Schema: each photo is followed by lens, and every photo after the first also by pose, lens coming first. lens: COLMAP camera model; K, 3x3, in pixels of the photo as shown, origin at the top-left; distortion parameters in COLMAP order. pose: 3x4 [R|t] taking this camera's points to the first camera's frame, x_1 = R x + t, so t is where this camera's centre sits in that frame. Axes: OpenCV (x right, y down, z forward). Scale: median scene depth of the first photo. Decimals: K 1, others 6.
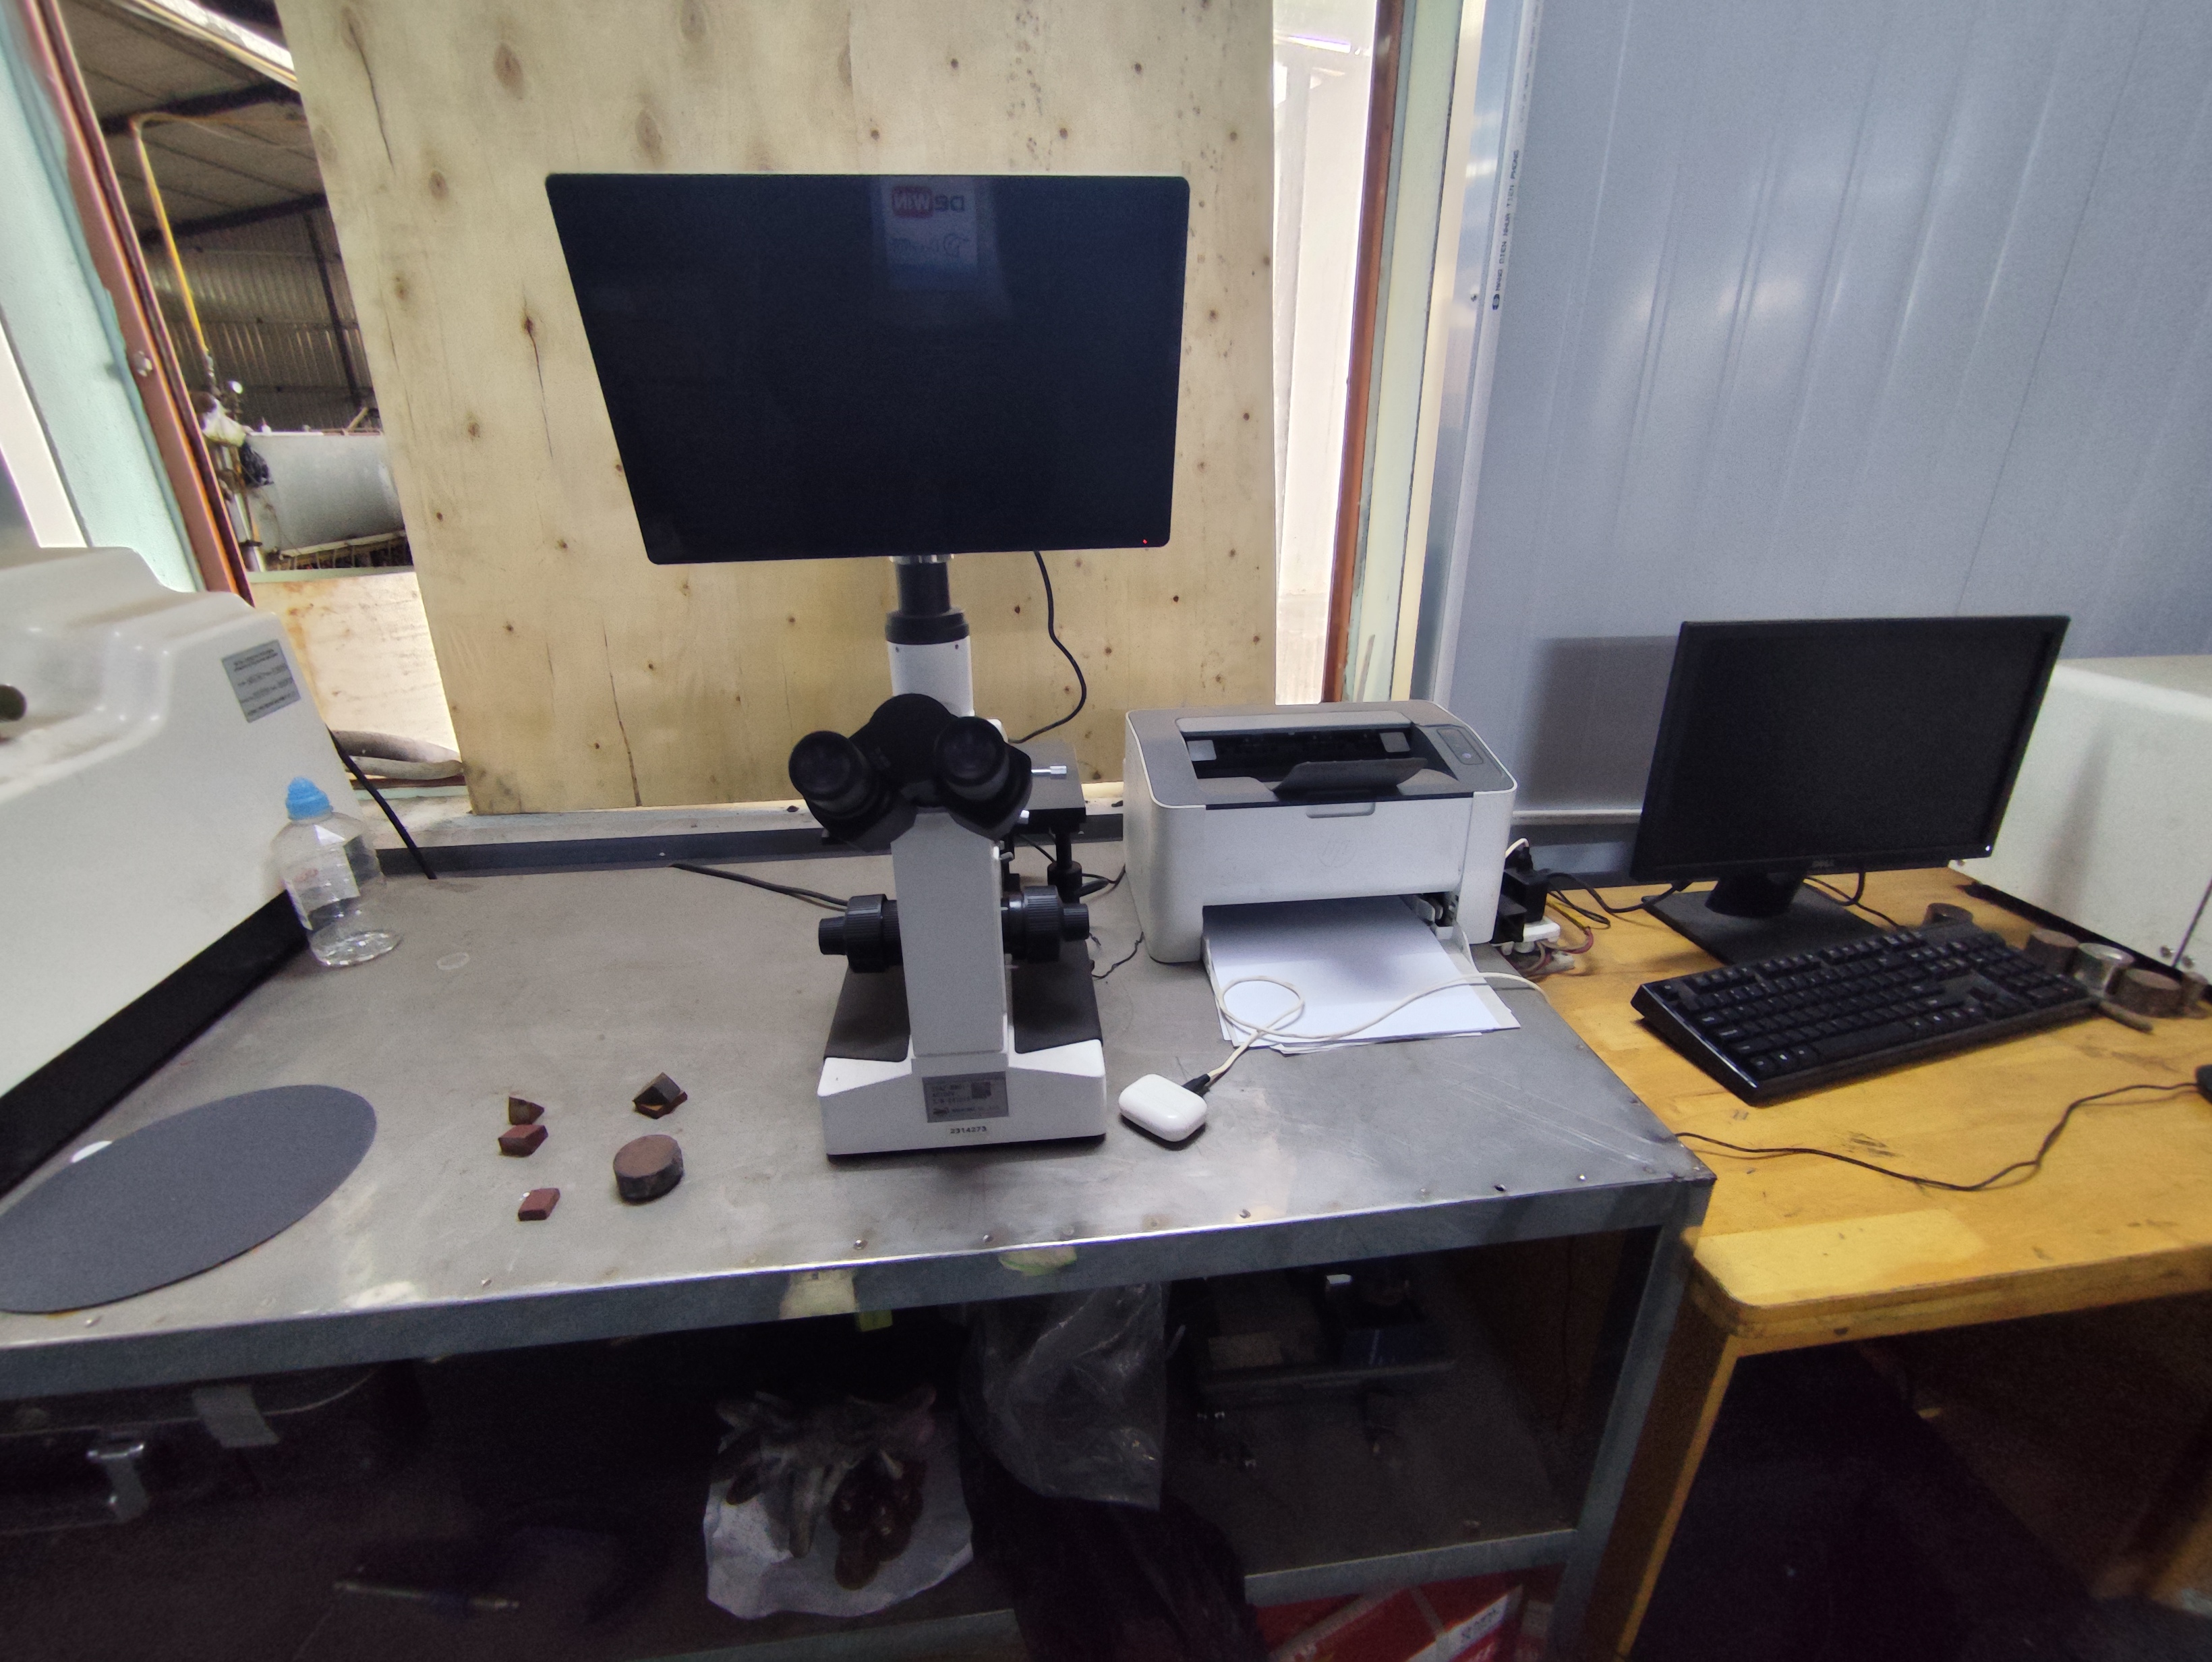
lens RADIAL K [[1009.1, 0, 1103.3], [0, 1009.1, 836.1], [0, 0, 1]] dist [-0.003451, 0.004109]
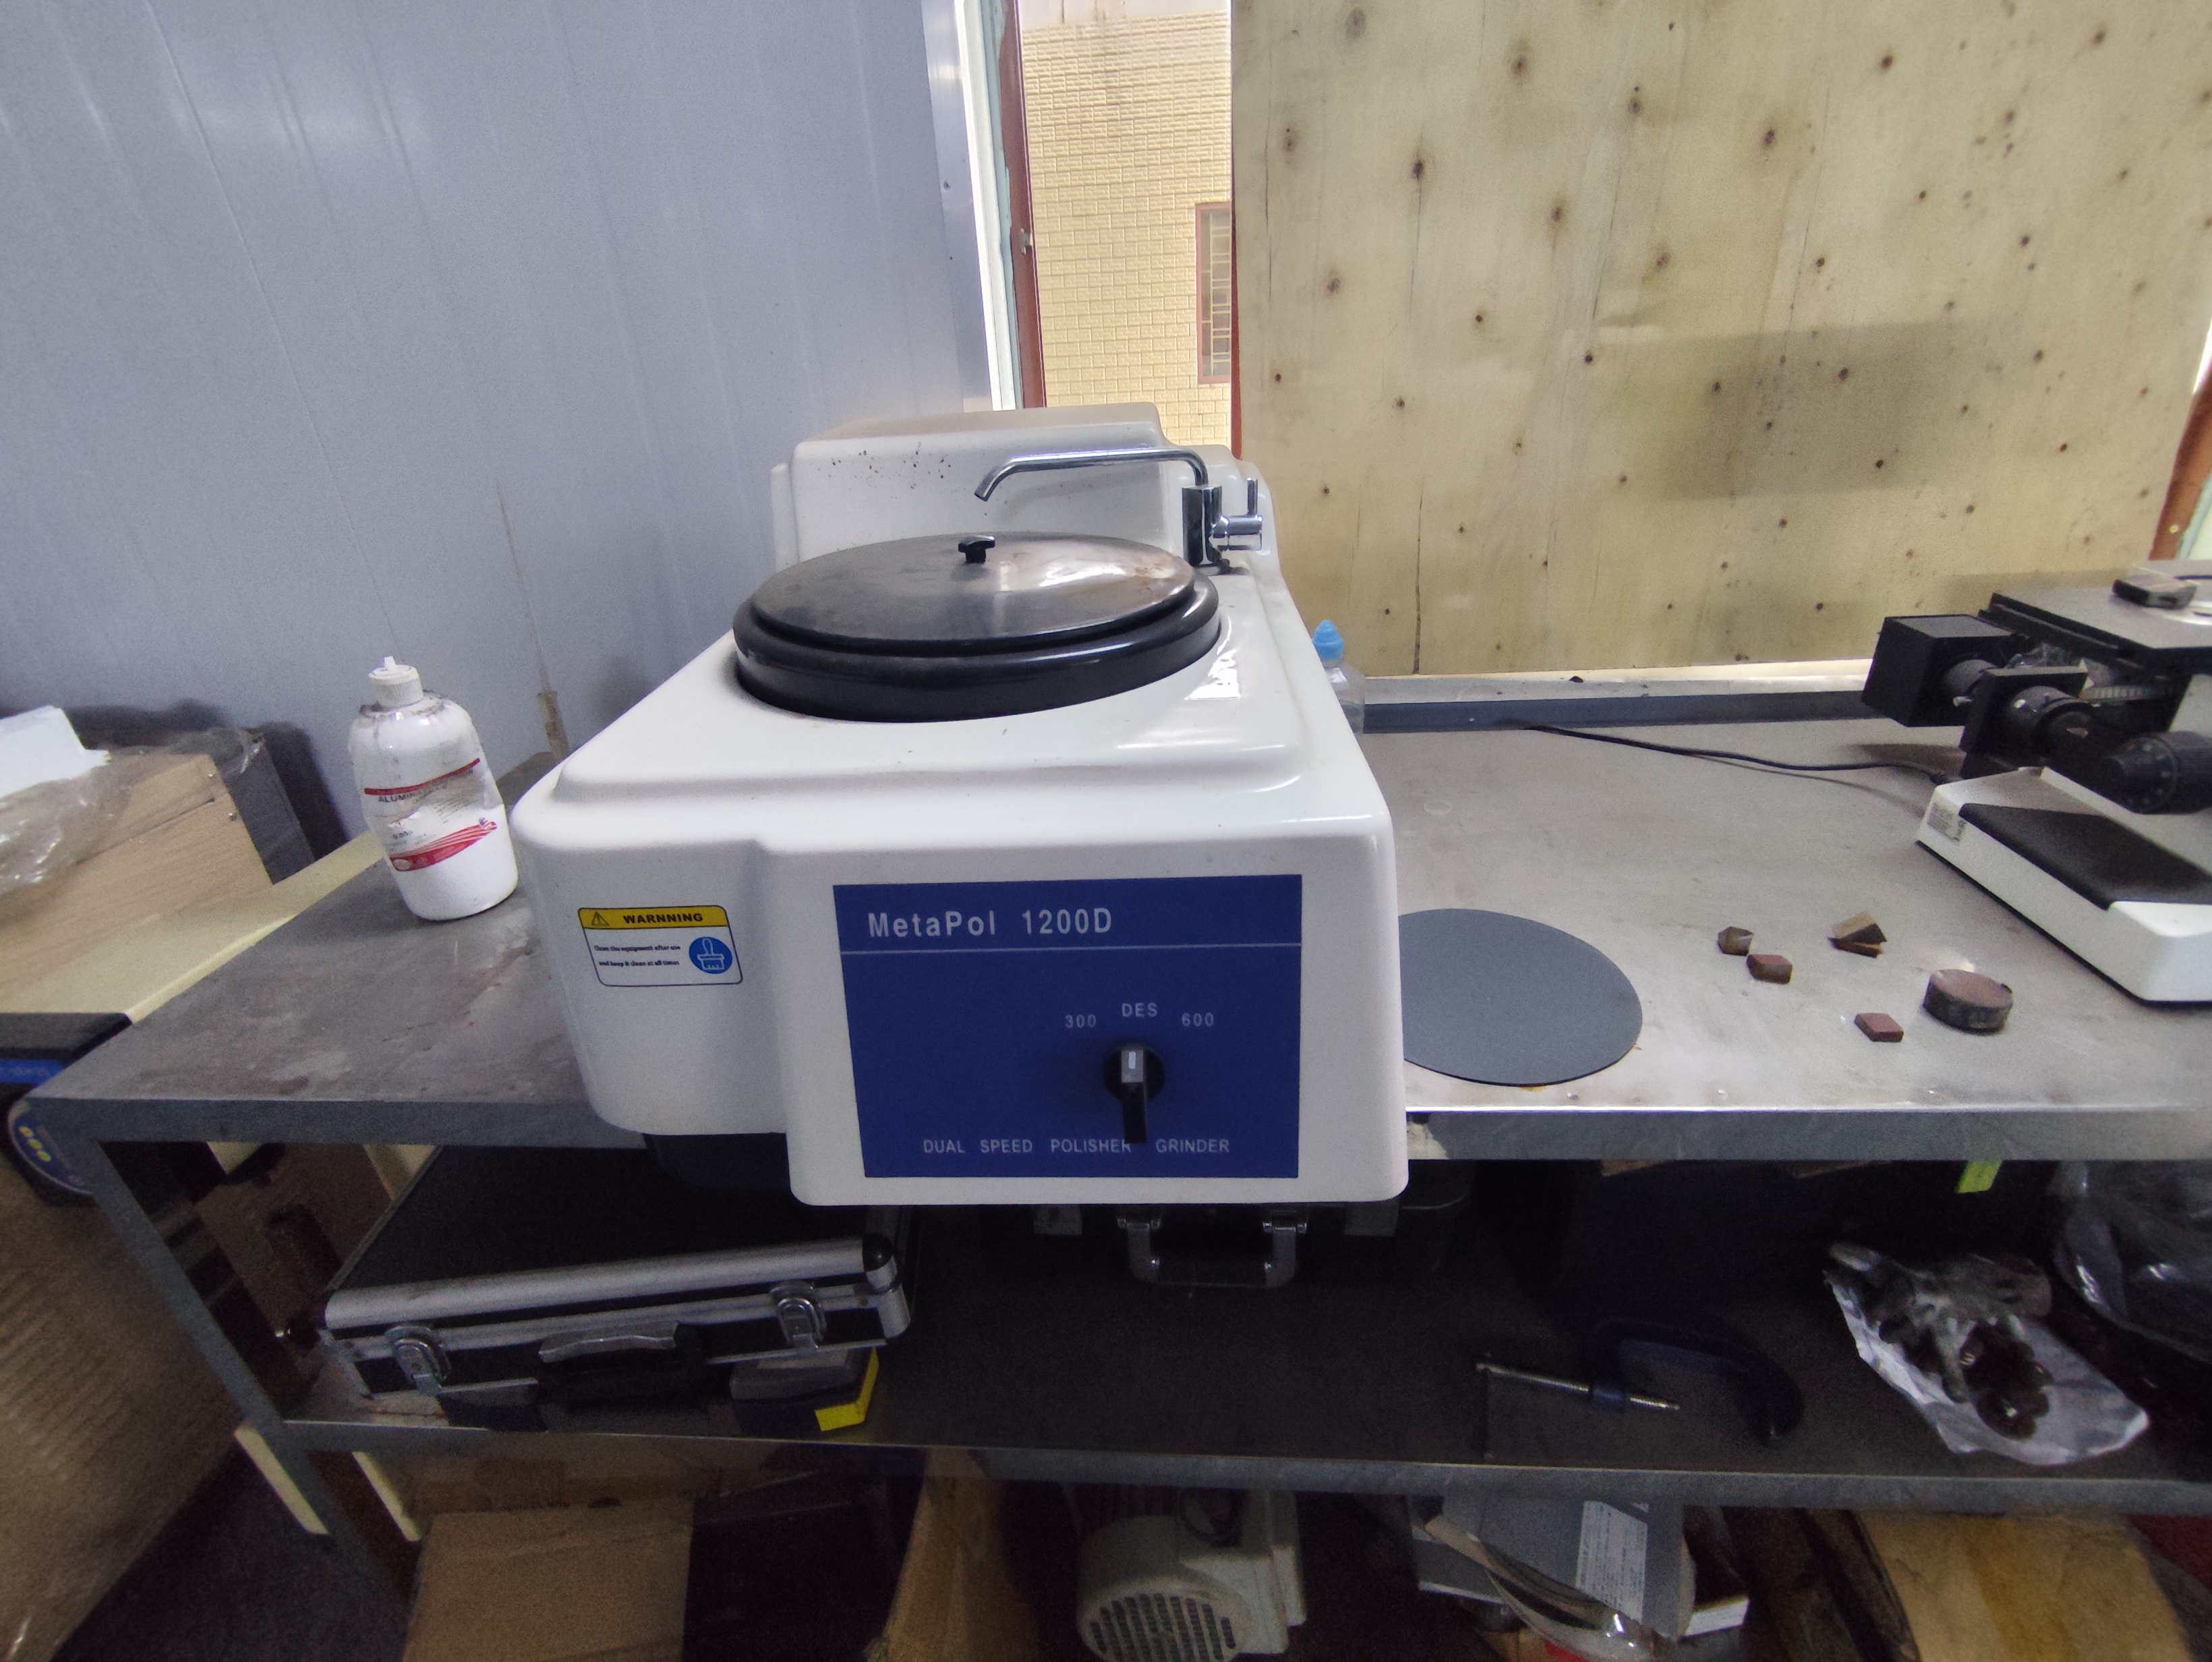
lens RADIAL K [[1009.1, 0, 1107.8], [0, 1009.1, 833.2], [0, 0, 1]] dist [-0.003451, 0.004109]
pose [[0.985071, 0.040184, -0.167392, -0.655403], [-0.027773, 0.996734, 0.075831, 0.067774], [0.169893, -0.070050, 0.982970, -0.056276]]
